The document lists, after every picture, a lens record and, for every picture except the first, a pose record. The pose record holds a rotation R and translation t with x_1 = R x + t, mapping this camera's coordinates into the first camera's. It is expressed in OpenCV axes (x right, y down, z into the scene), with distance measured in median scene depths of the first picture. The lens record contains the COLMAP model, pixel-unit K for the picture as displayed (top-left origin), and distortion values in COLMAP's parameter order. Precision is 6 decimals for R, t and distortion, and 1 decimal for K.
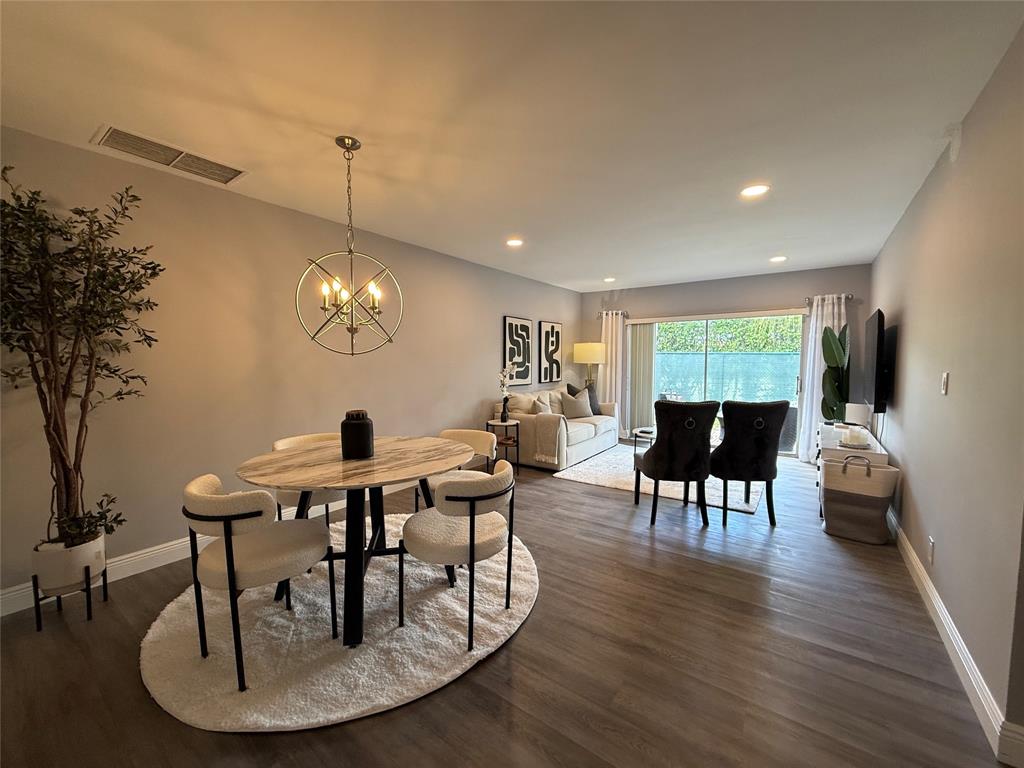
lens RADIAL K [[407.6, 0, 513.6], [0, 407.6, 385.5], [0, 0, 1]] dist [0.000172, 0.000234]
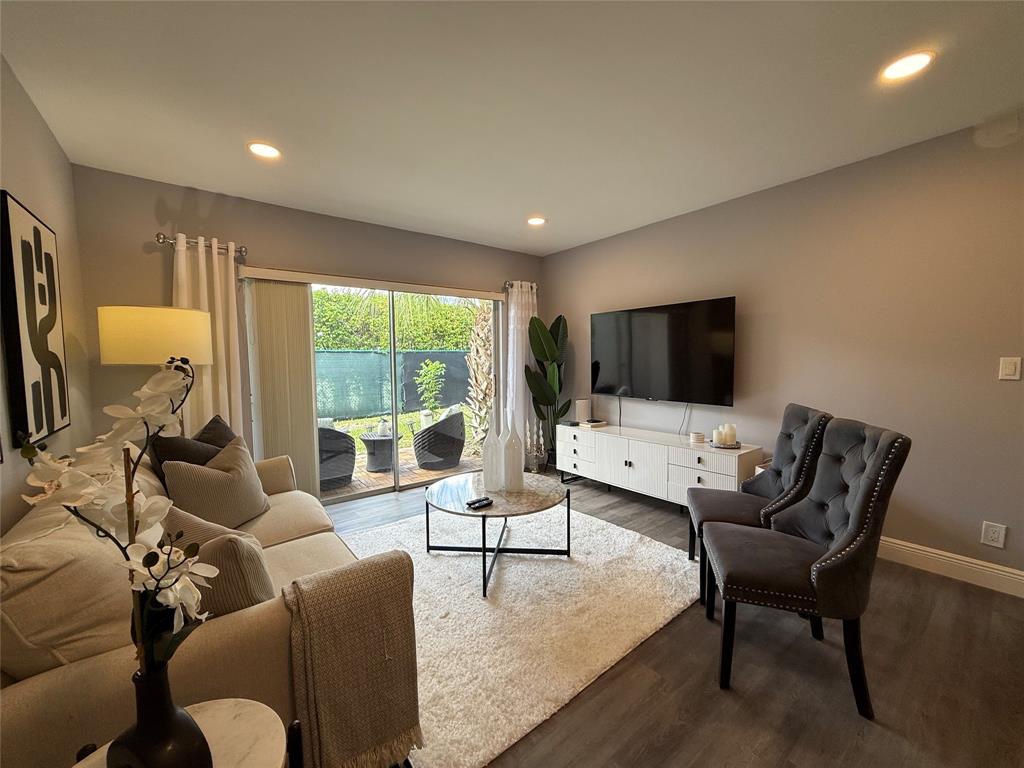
lens RADIAL K [[407.6, 0, 513.6], [0, 407.6, 385.5], [0, 0, 1]] dist [0.000172, 0.000234]
pose [[0.272817, -0.066962, 0.959733, -0.096847], [0.073892, 0.996086, 0.048494, -0.036120], [-0.959224, 0.057687, 0.276697, 0.701390]]
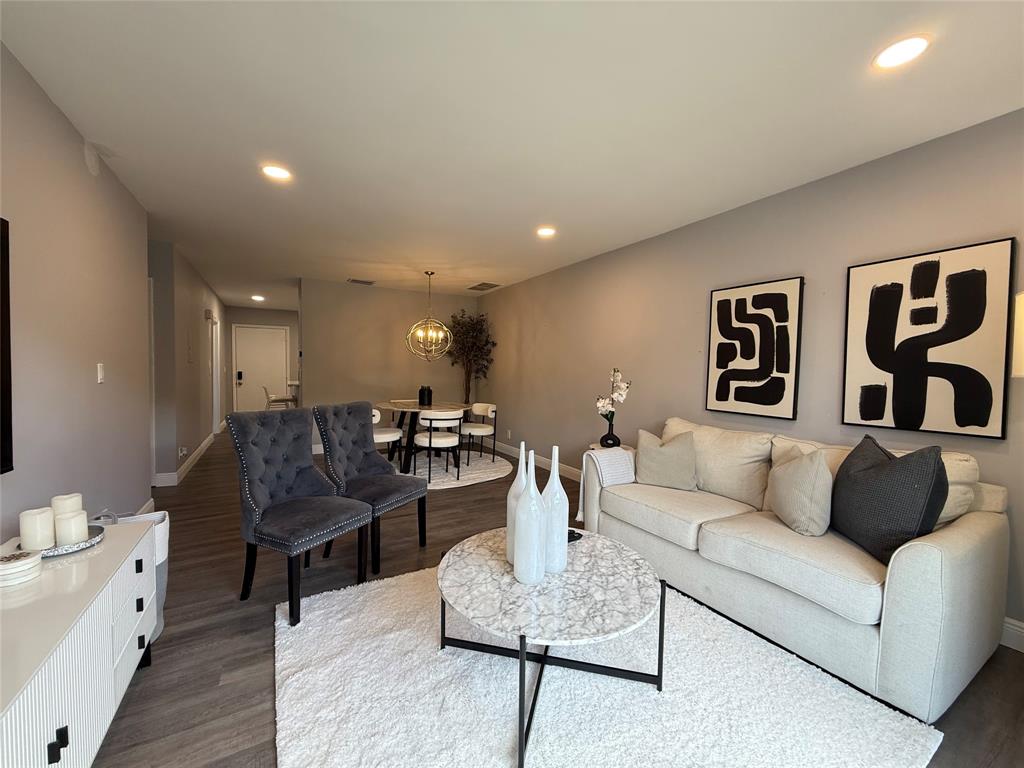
lens RADIAL K [[407.6, 0, 513.6], [0, 407.6, 385.5], [0, 0, 1]] dist [0.000172, 0.000234]
pose [[-0.403179, 0.028248, -0.914685, 0.606053], [-0.074620, 0.995180, 0.063625, -0.048537], [0.912074, 0.093906, -0.399128, 0.939413]]
